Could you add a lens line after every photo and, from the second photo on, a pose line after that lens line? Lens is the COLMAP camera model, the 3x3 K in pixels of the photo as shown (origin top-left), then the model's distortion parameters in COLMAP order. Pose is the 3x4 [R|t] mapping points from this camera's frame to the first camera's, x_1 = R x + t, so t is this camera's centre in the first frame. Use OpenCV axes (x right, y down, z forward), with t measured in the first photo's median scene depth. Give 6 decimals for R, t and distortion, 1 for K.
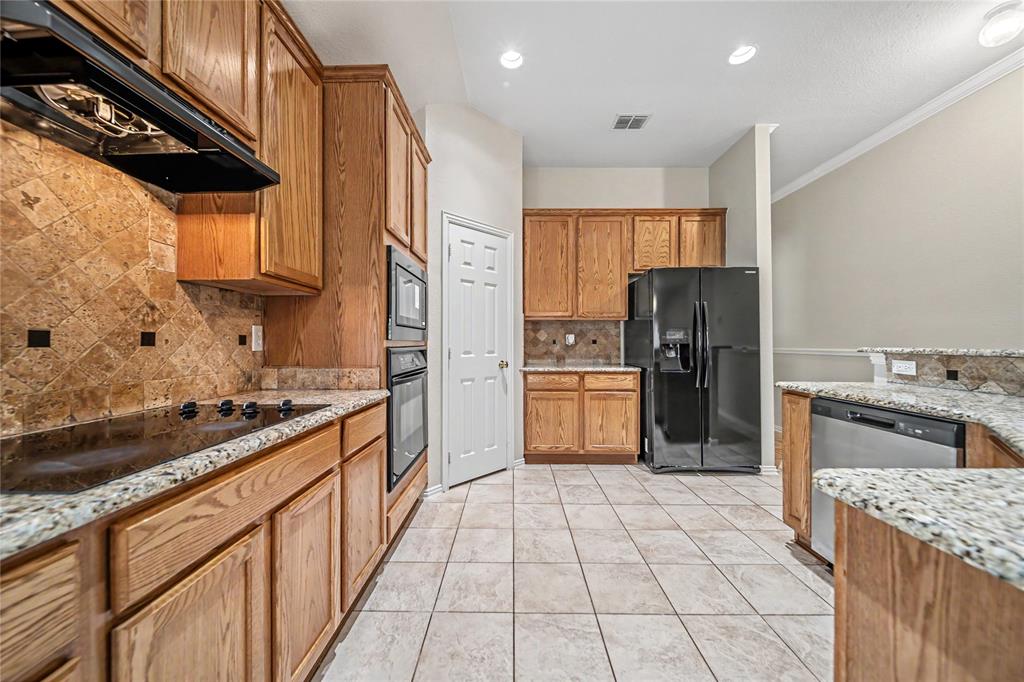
lens RADIAL K [[365.8, 0, 509.0], [0, 365.8, 340.6], [0, 0, 1]] dist [-0.000589, -0.000031]
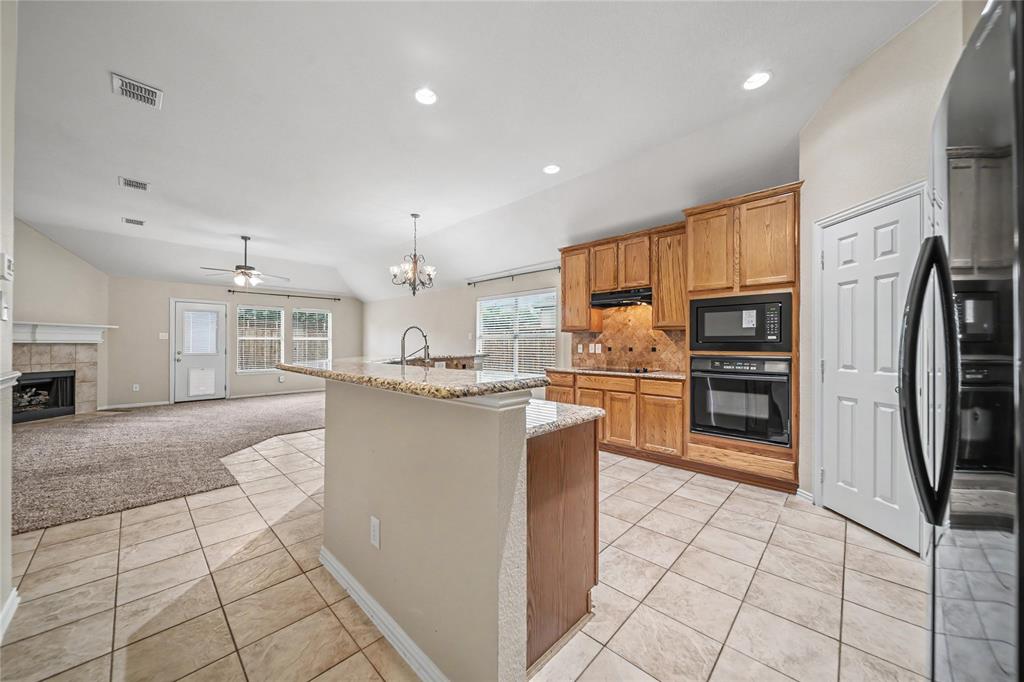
lens RADIAL K [[365.8, 0, 511.7], [0, 365.8, 344.0], [0, 0, 1]] dist [-0.000589, -0.000031]
pose [[-0.683619, -0.003073, -0.729832, 1.582243], [0.001276, 0.999985, -0.005405, -0.025661], [0.729838, -0.004626, -0.683605, 1.535196]]
